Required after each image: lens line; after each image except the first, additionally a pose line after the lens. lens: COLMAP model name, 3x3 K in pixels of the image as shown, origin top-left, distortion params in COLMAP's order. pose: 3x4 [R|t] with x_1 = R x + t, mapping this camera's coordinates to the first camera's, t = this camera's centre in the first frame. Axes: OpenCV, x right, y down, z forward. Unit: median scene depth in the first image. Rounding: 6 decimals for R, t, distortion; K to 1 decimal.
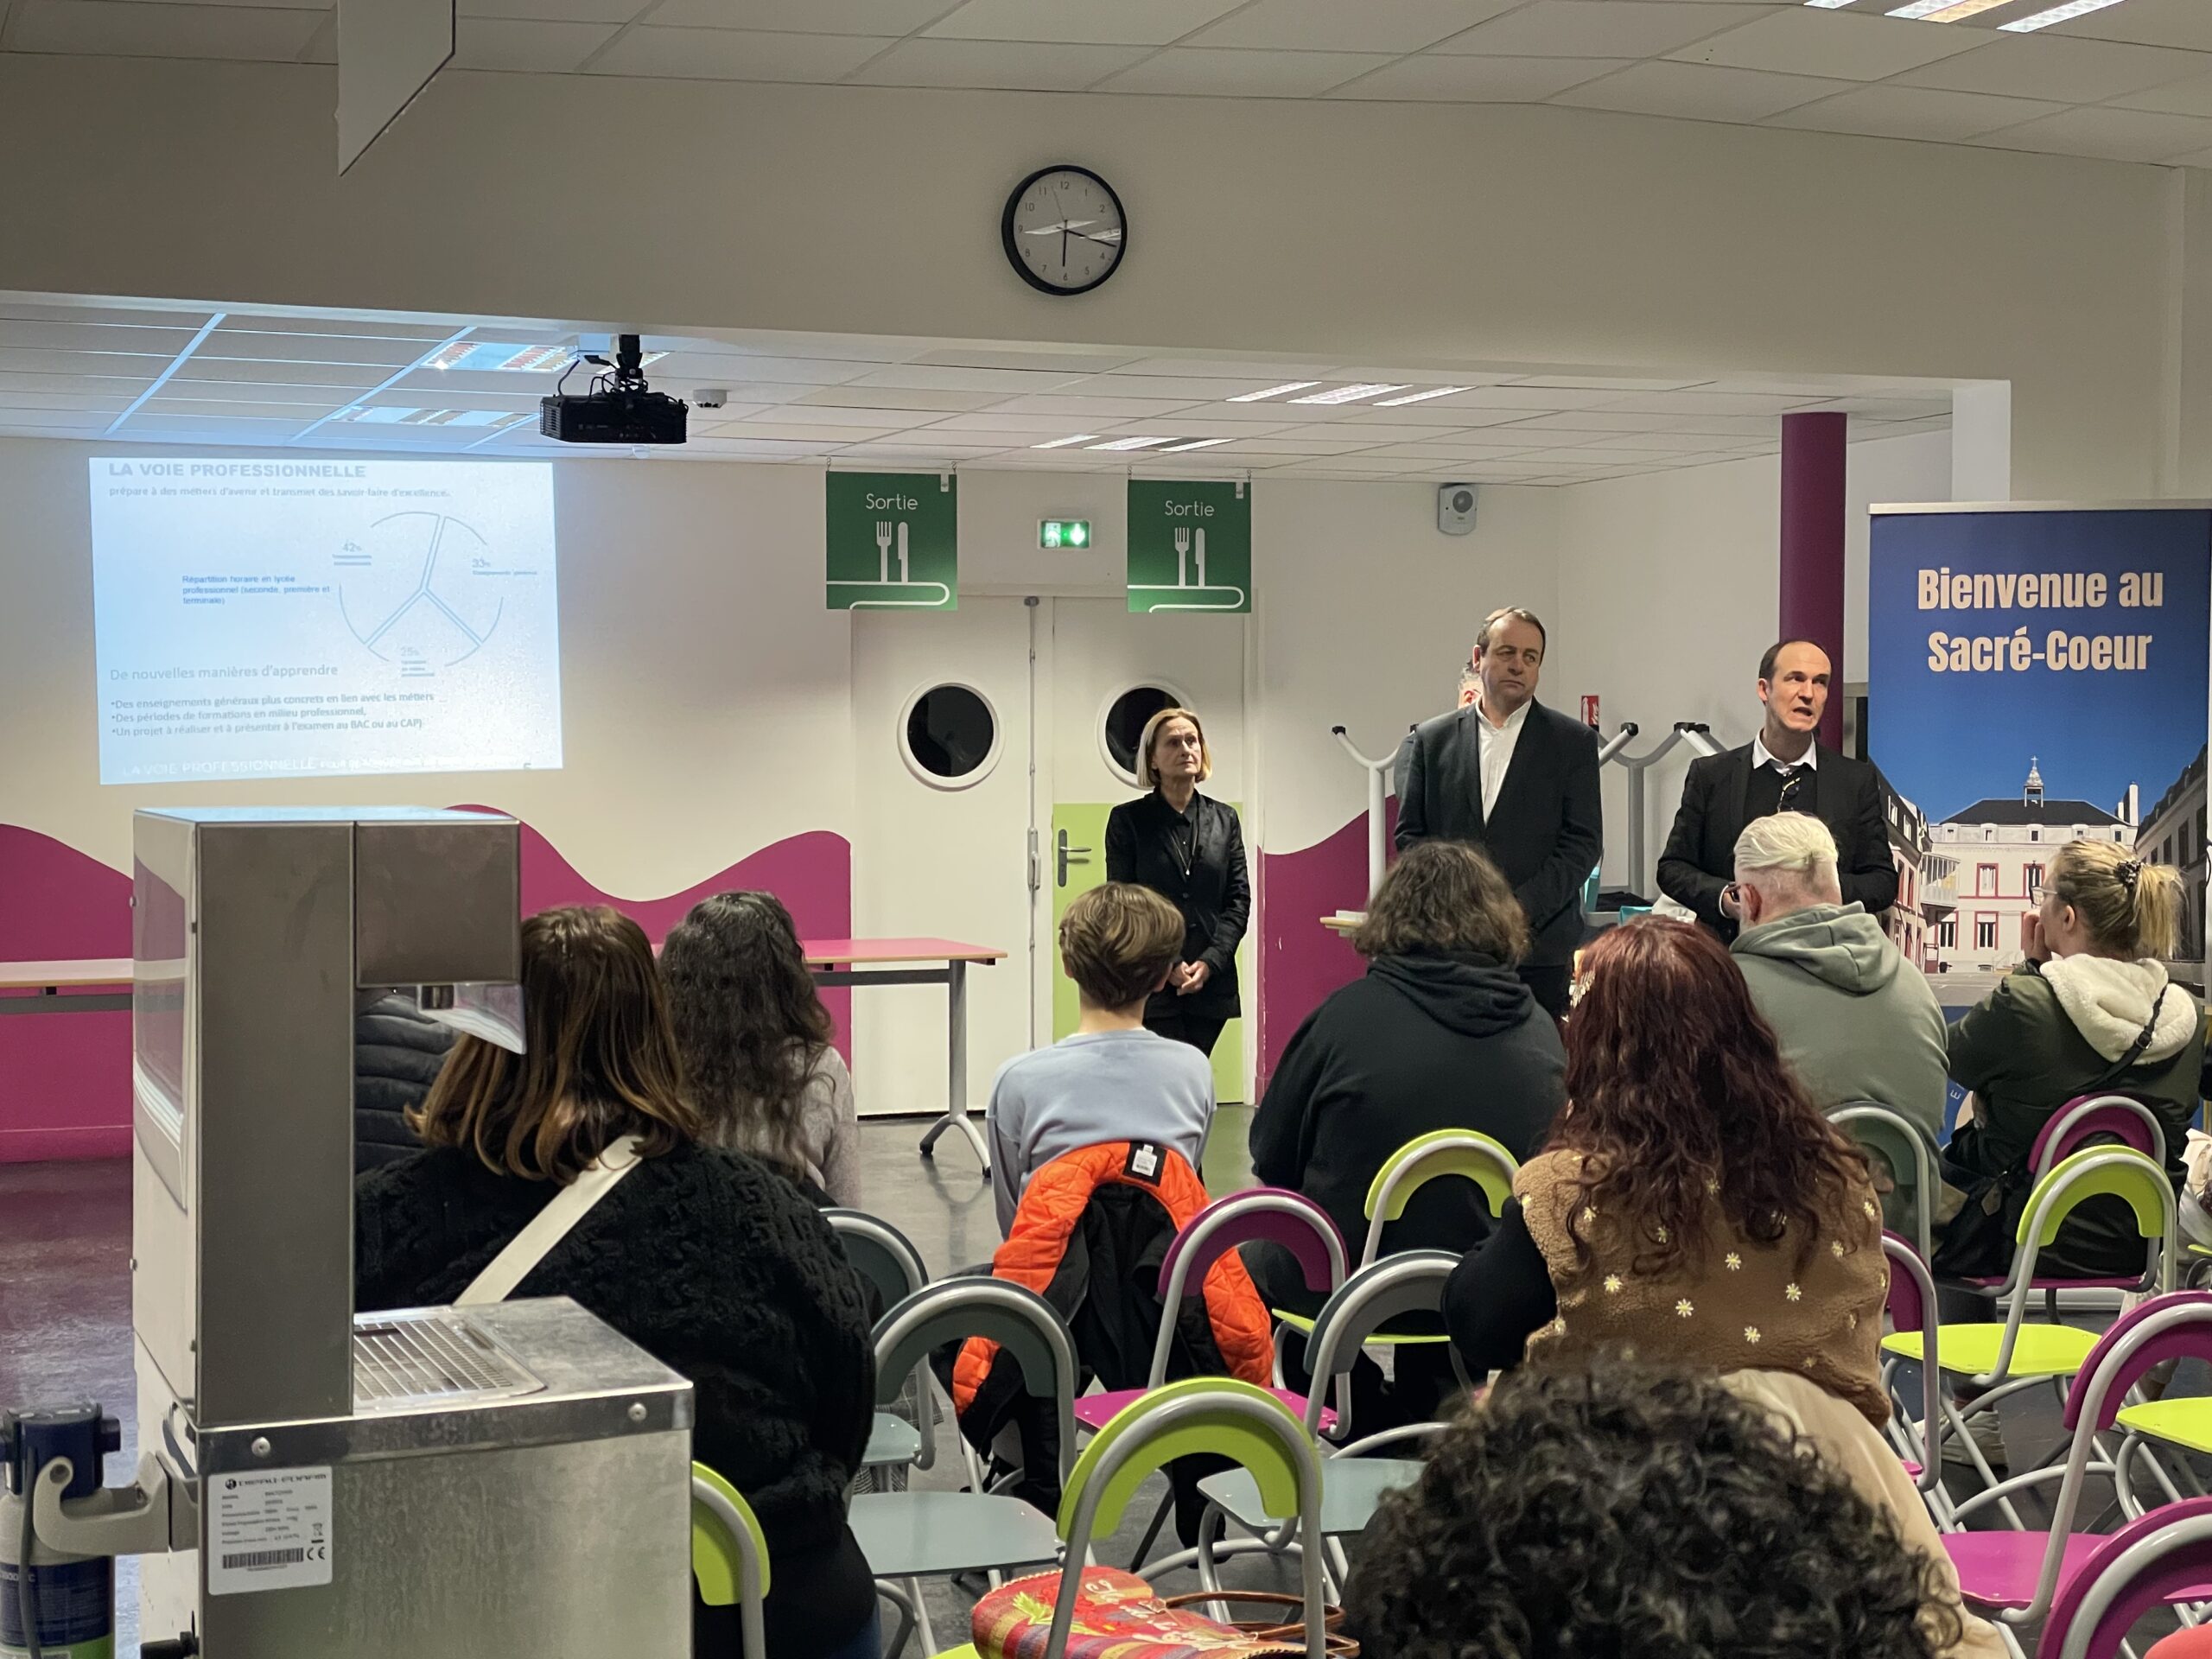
lens RADIAL K [[3362.2, 0, 1112.3], [0, 3362.2, 822.6], [0, 0, 1]] dist [0.168577, 0.000000]
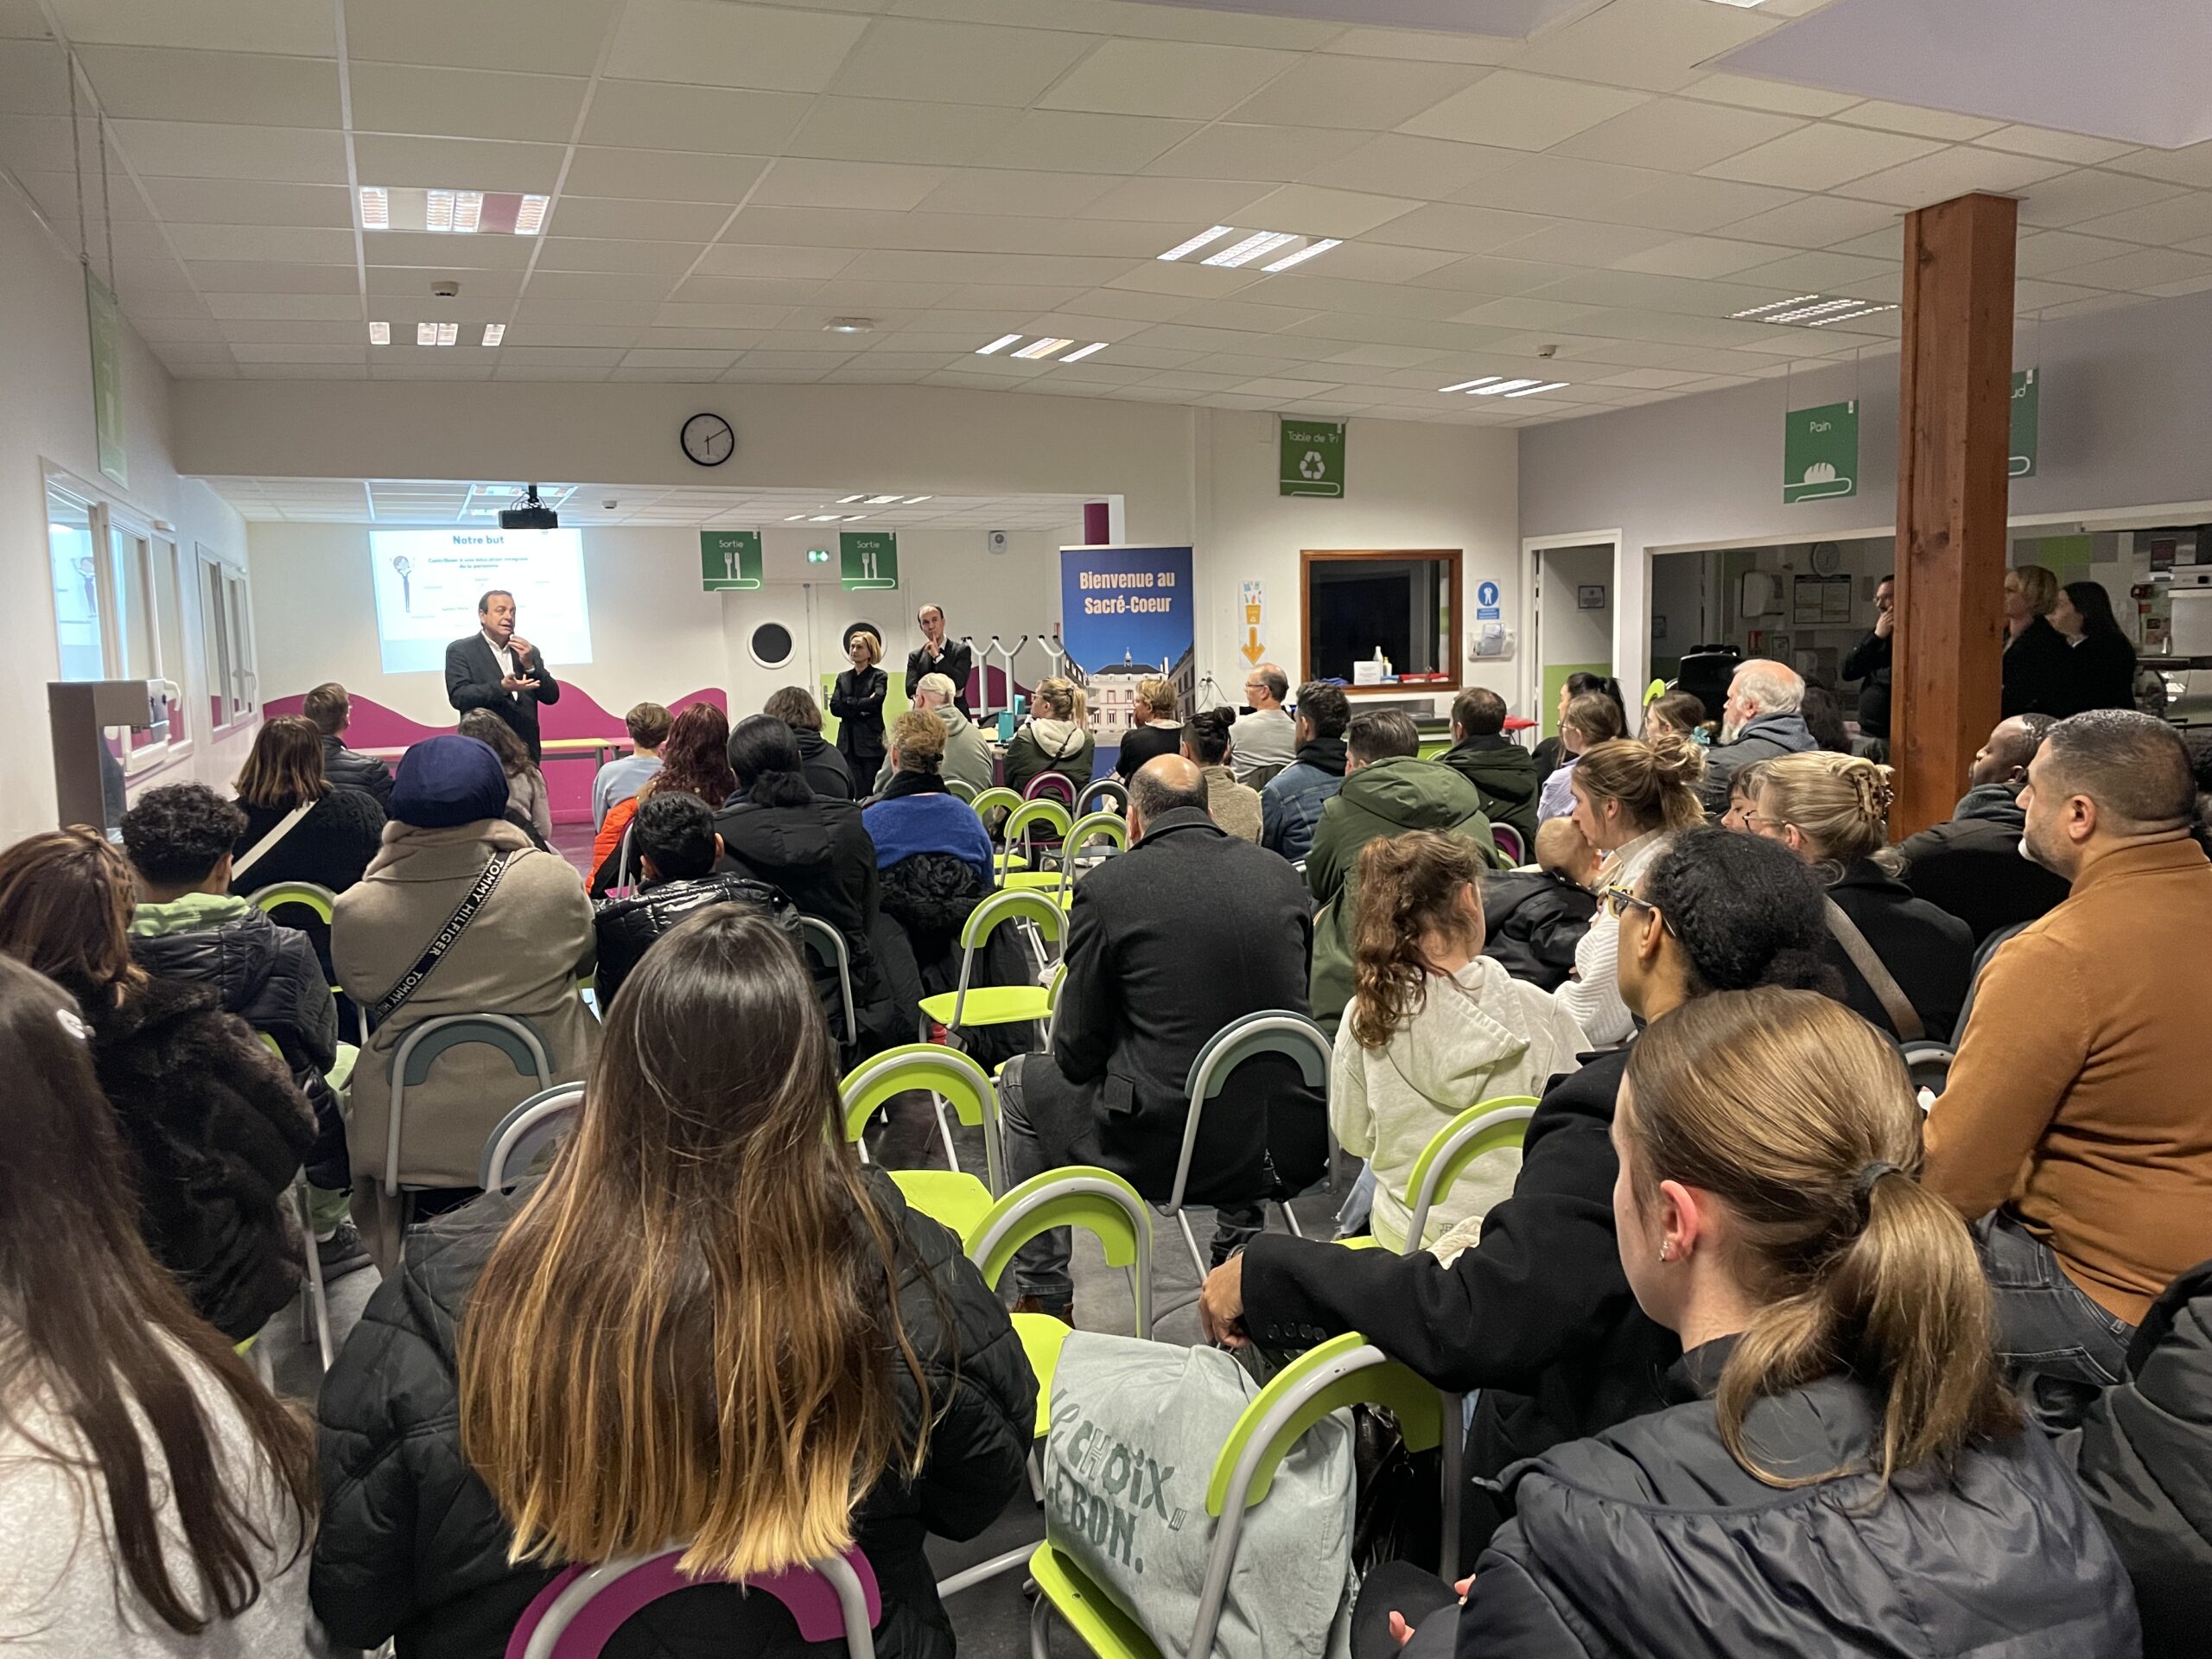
lens RADIAL K [[1674.2, 0, 1150.1], [0, 1674.2, 864.9], [0, 0, 1]] dist [0.066092, -0.077103]
pose [[0.997890, -0.029707, 0.057732, 0.210962], [0.023353, 0.993900, 0.107784, 0.007740], [-0.060582, -0.106208, 0.992497, -0.255936]]
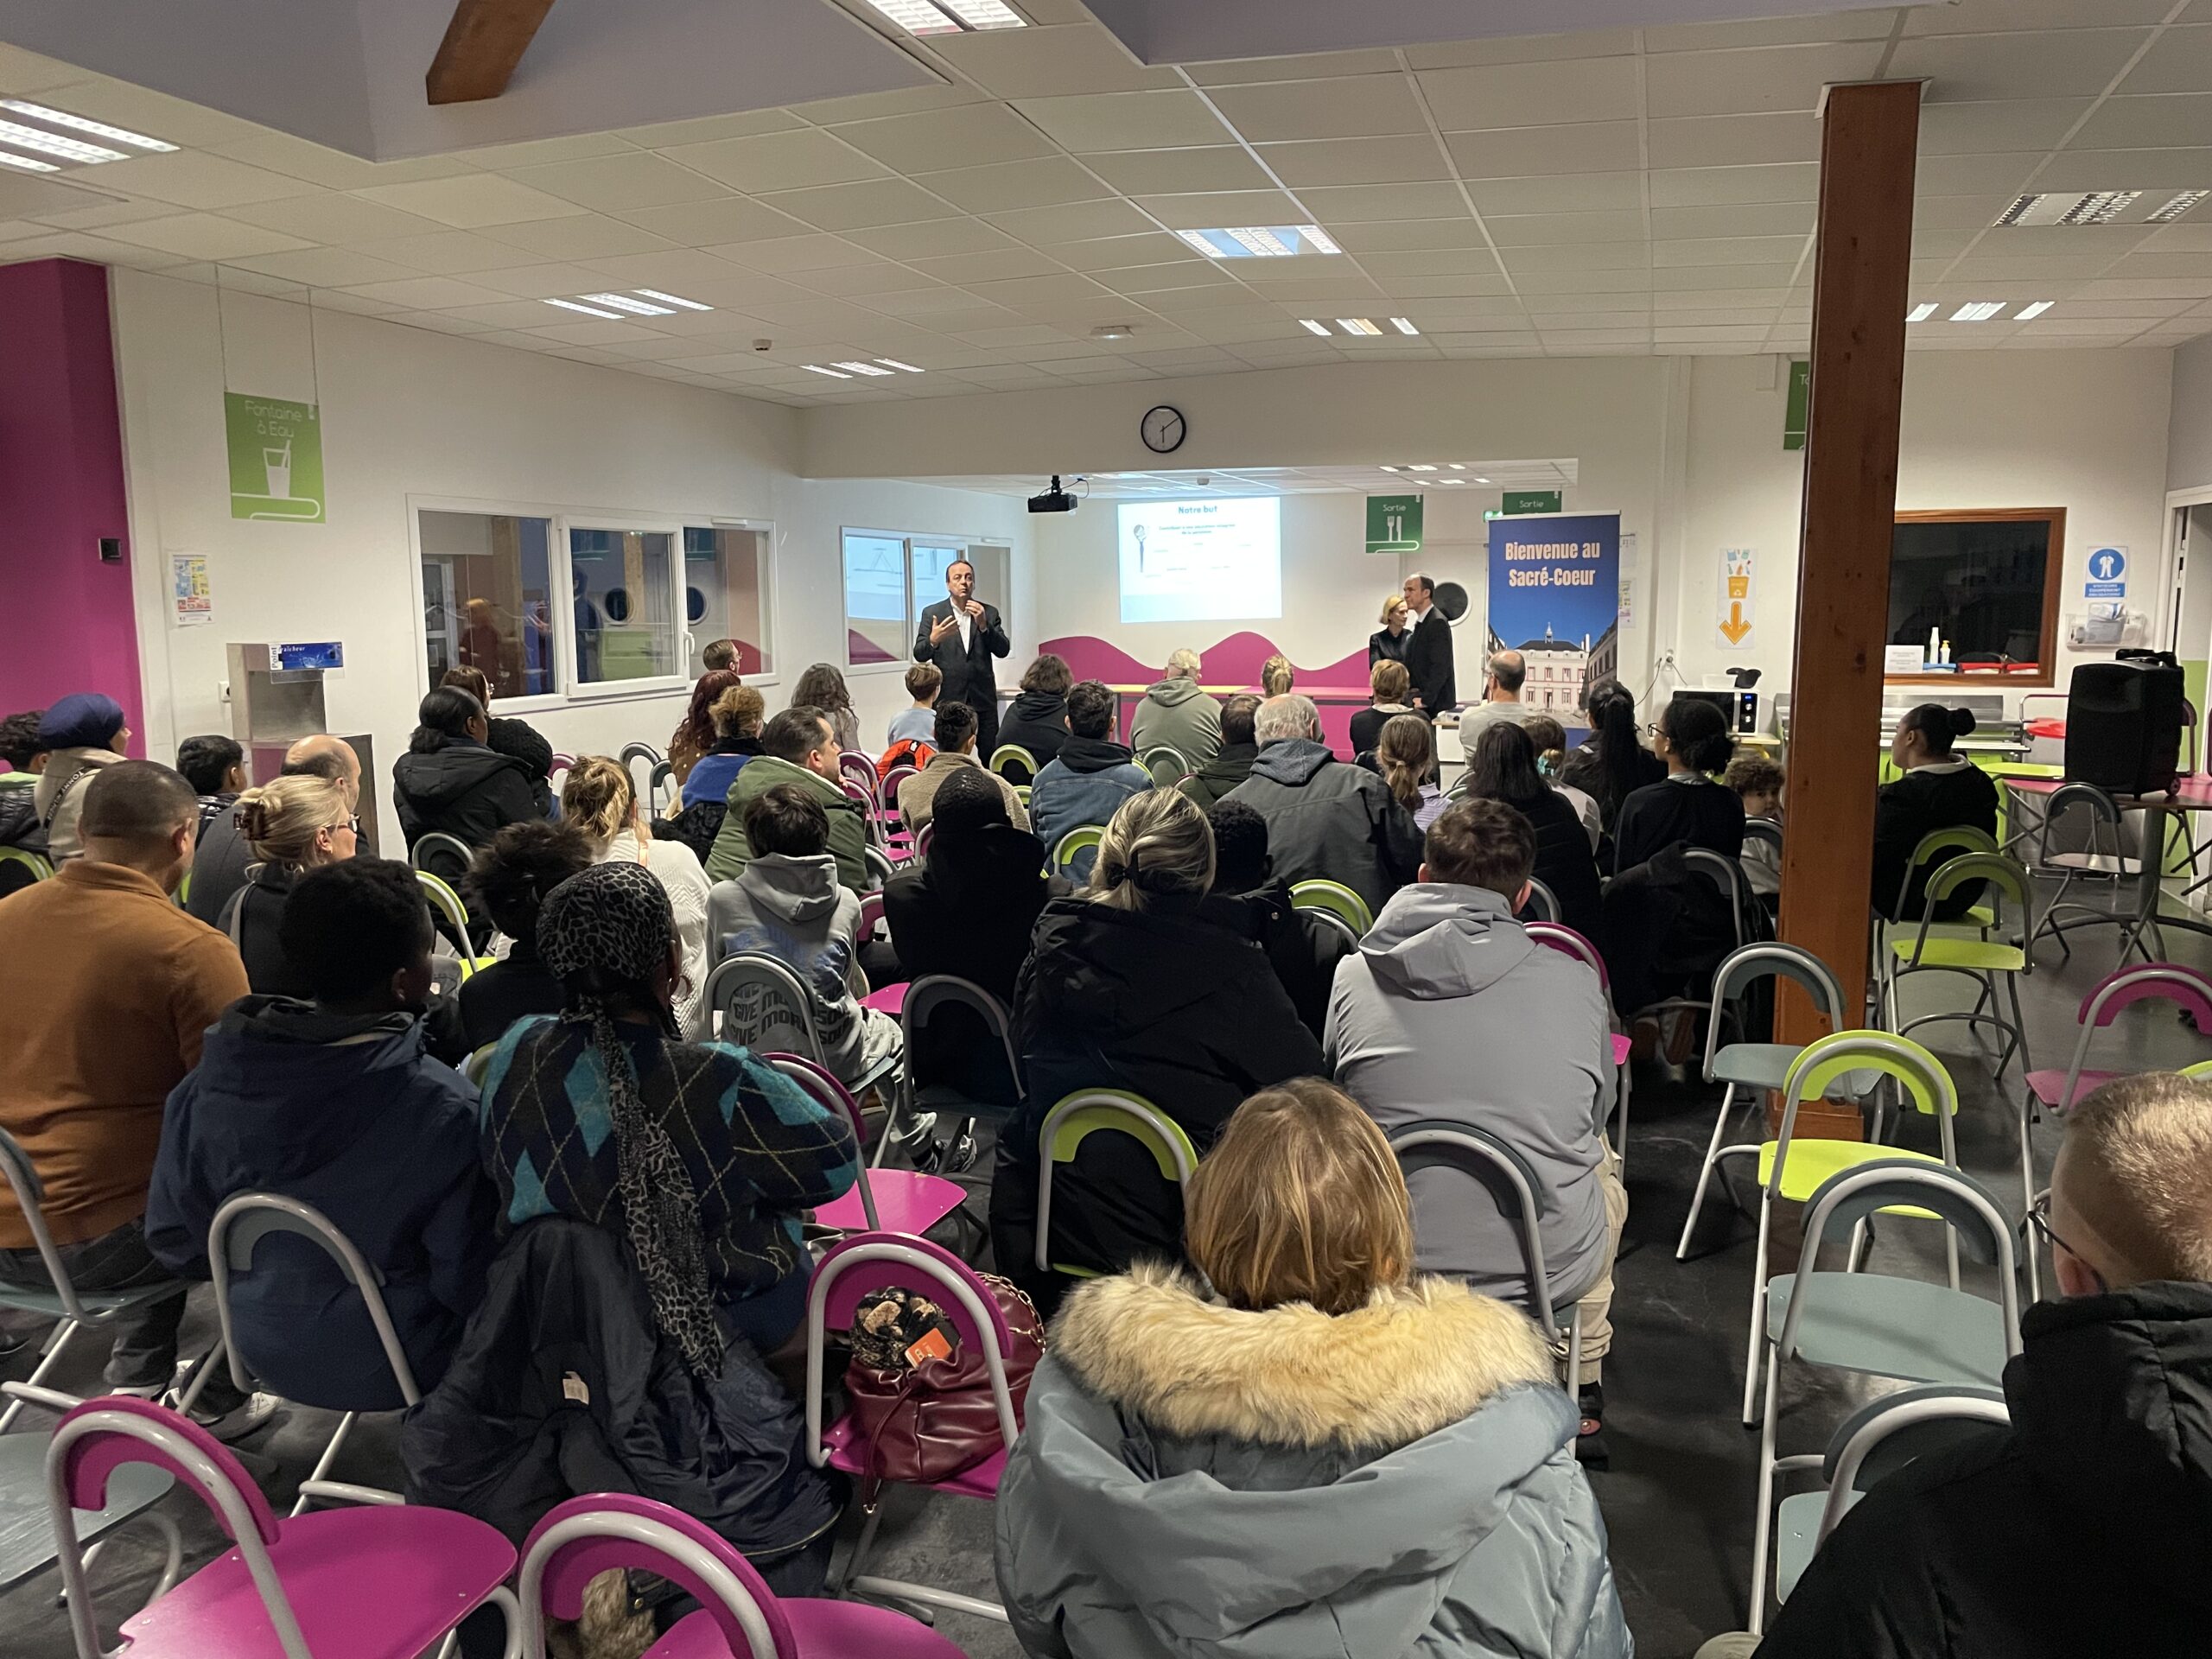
lens RADIAL K [[1674.2, 0, 1116.8], [0, 1674.2, 827.6], [0, 0, 1]] dist [0.066092, -0.077103]
pose [[0.767185, 0.087836, -0.635384, 0.800093], [-0.012067, 0.992381, 0.122617, -0.017347], [0.641313, -0.086403, 0.762399, -0.103315]]
